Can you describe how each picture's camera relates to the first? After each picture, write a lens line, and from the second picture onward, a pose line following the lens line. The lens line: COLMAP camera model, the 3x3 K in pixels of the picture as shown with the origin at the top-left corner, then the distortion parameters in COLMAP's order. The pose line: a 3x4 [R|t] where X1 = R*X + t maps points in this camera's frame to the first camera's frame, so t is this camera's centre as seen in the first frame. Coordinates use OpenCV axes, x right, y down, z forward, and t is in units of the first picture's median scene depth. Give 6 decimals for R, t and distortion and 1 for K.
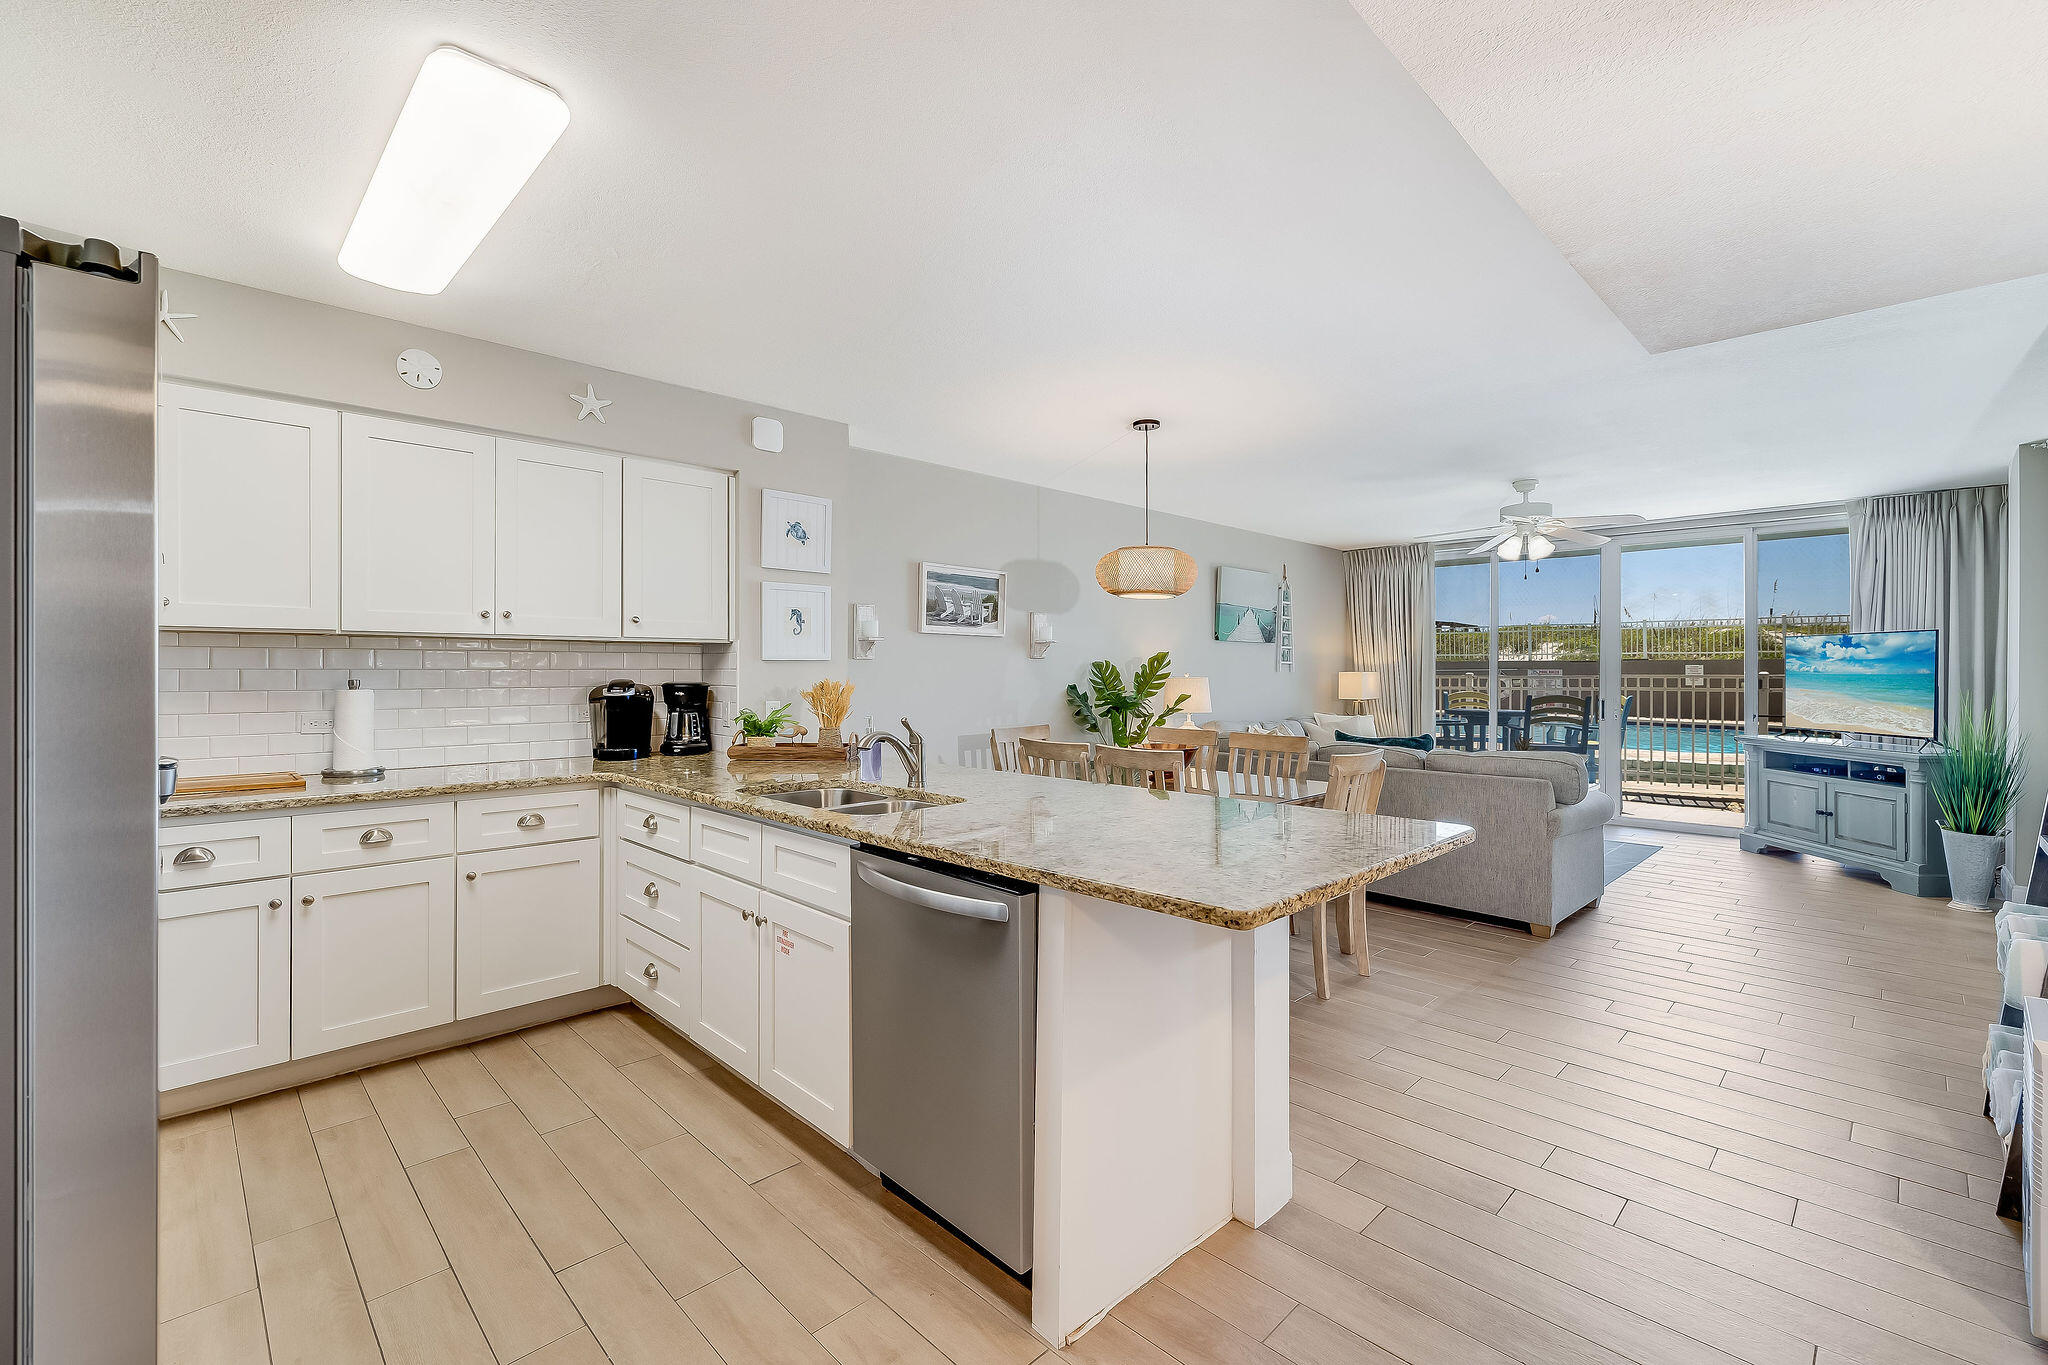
lens RADIAL K [[875.1, 0, 1030.0], [0, 875.1, 678.1], [0, 0, 1]] dist [0.000792, 0.000144]
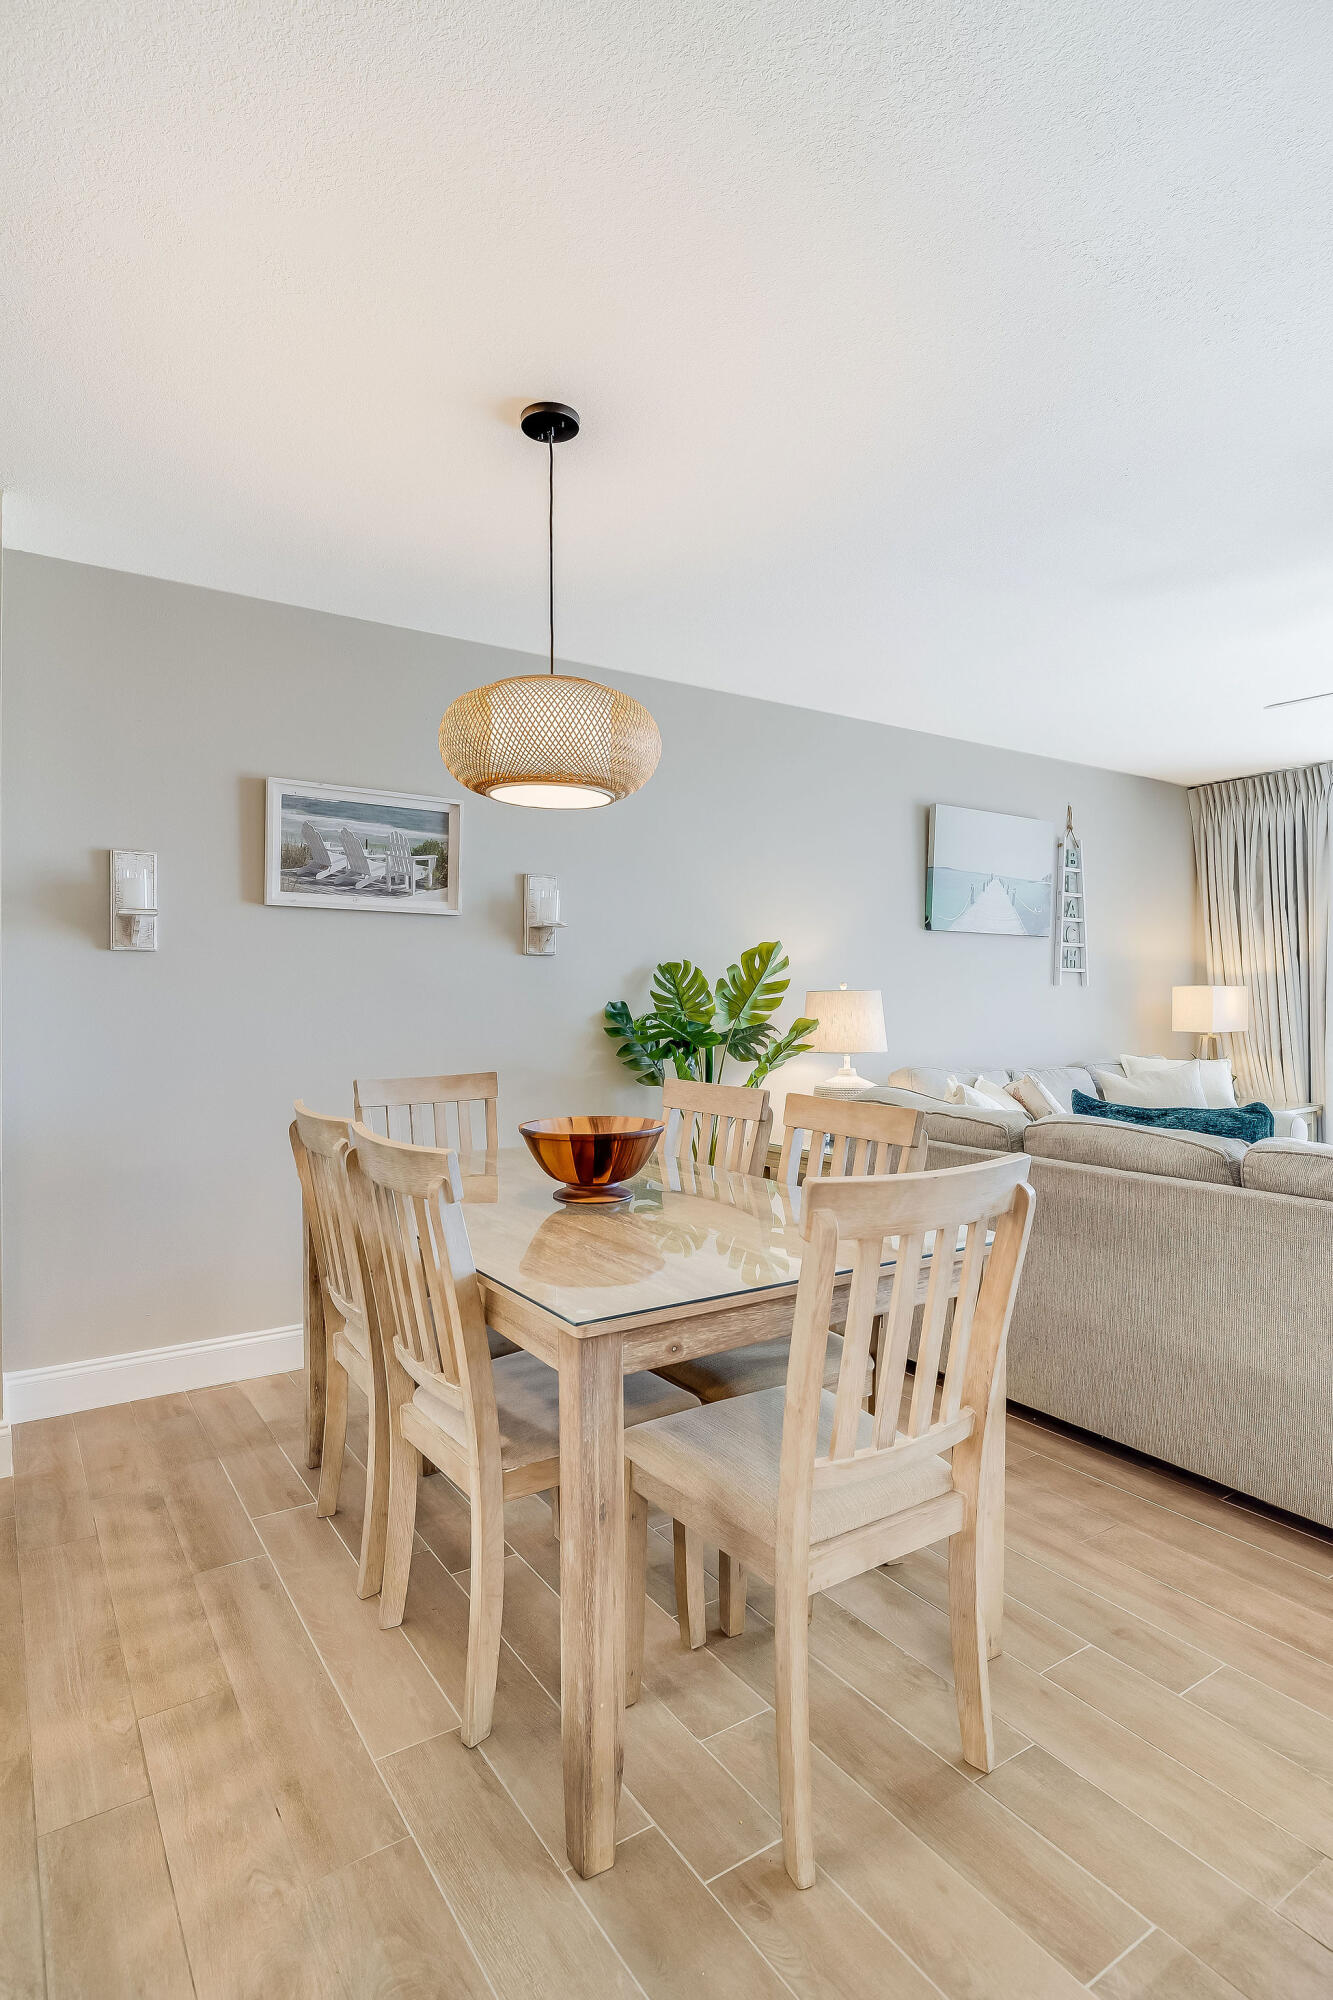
lens RADIAL K [[1023.8, 0, 666.5], [0, 1023.8, 1000.0], [0, 0, 1]] dist [-0.001576, -0.000029]
pose [[0.979895, -0.003184, -0.199491, 0.215056], [0.000927, 0.999935, -0.011403, 0.014059], [0.199514, 0.010989, 0.979833, 0.350203]]
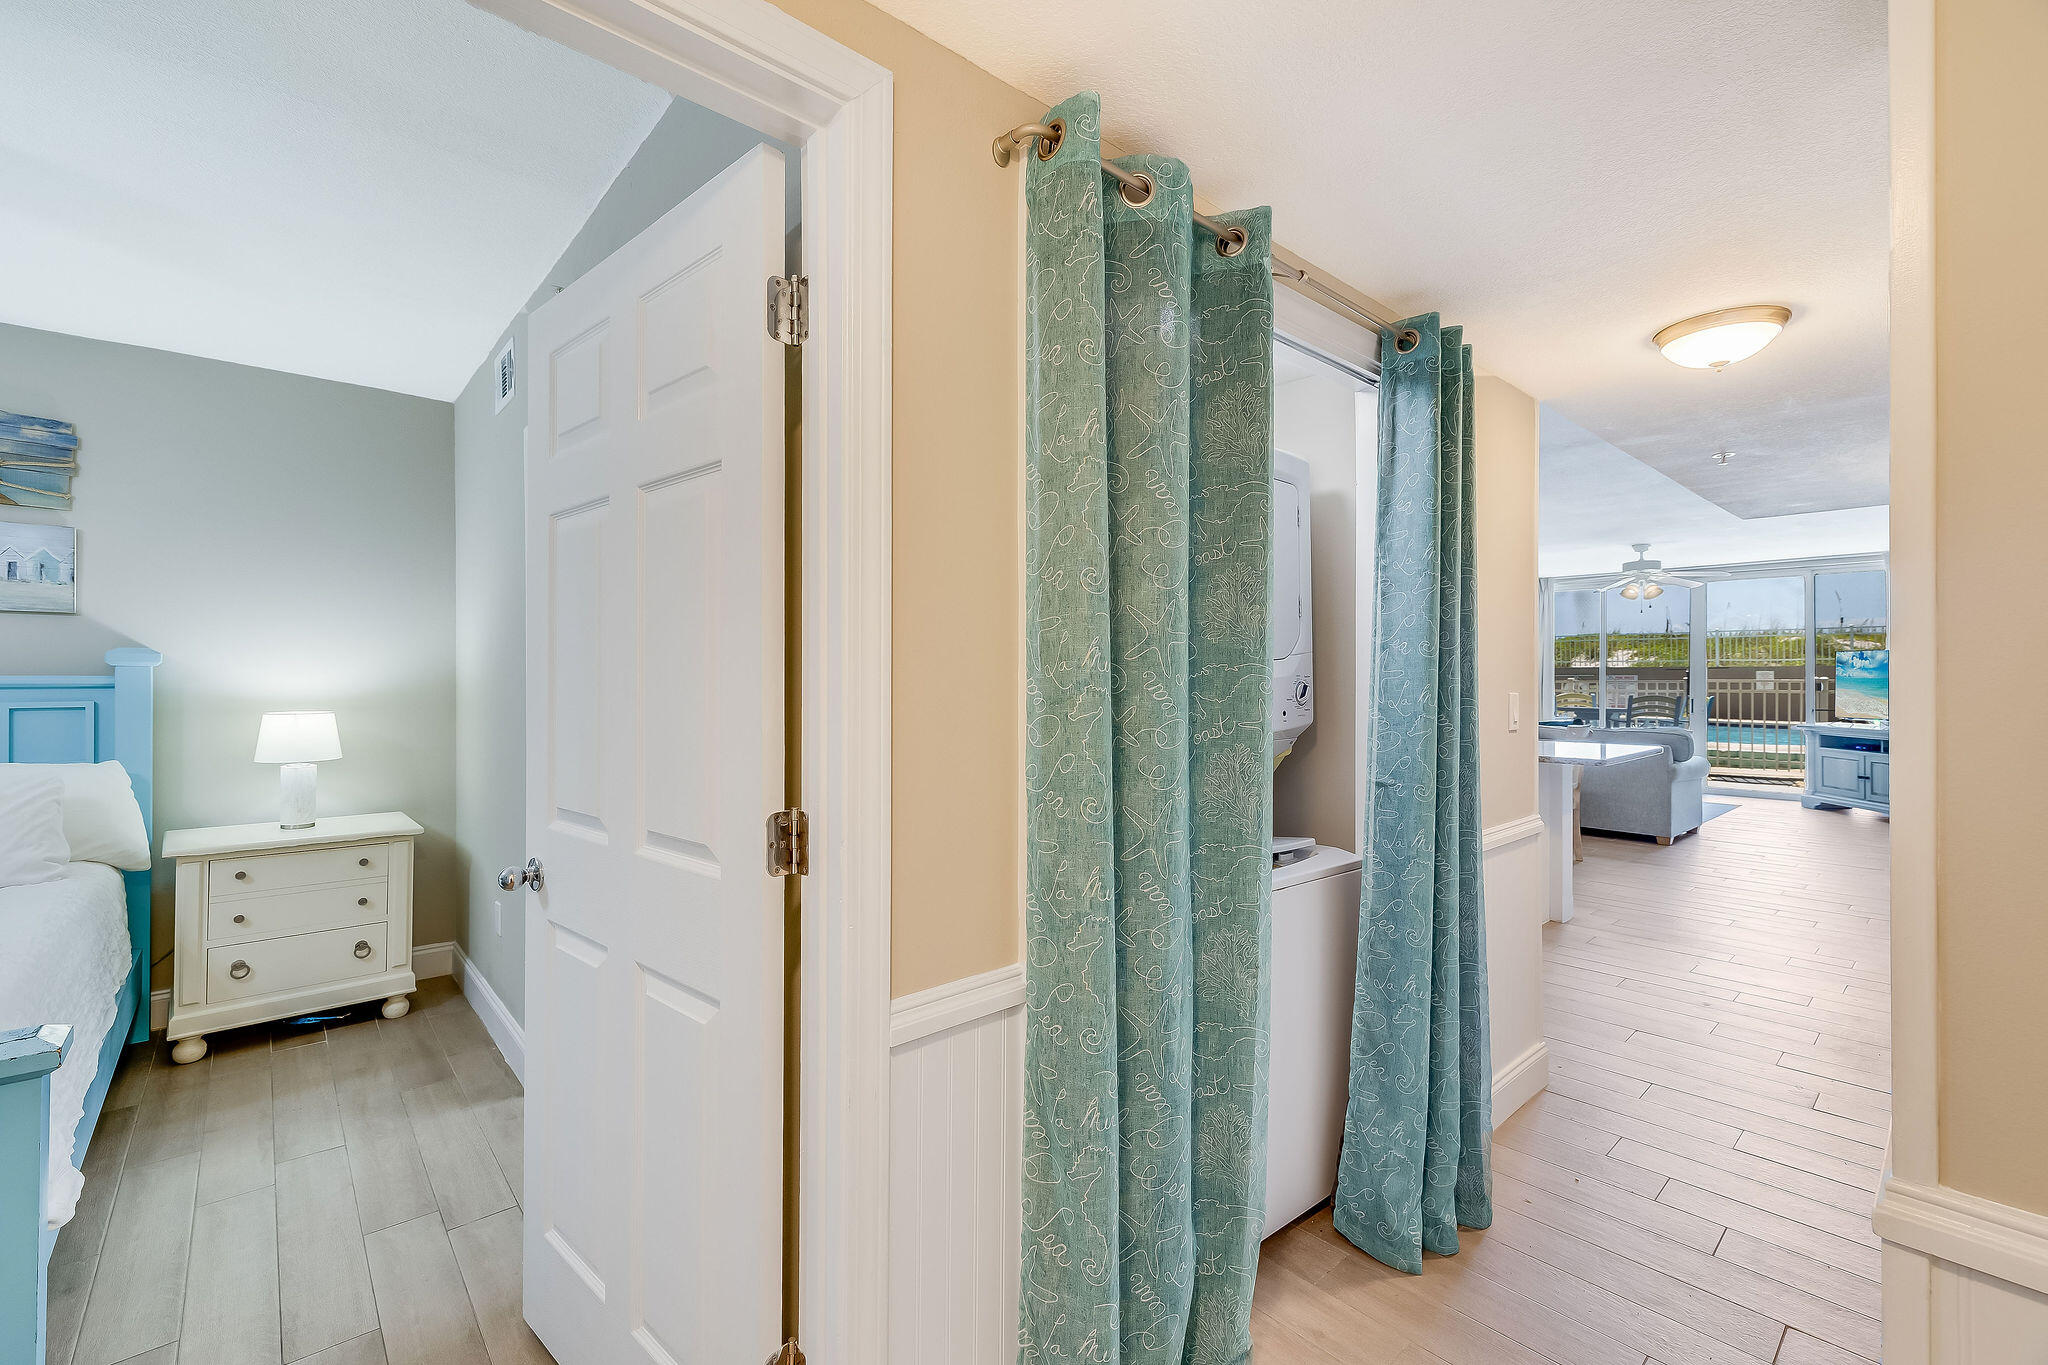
lens RADIAL K [[863.2, 0, 1024.0], [0, 863.2, 682.5], [0, 0, 1]] dist [0.000523, 0.000329]
pose [[0.998211, -0.001245, -0.059771, -0.332901], [0.001080, 0.999996, -0.002785, 0.004449], [0.059774, 0.002715, 0.998208, -0.437047]]
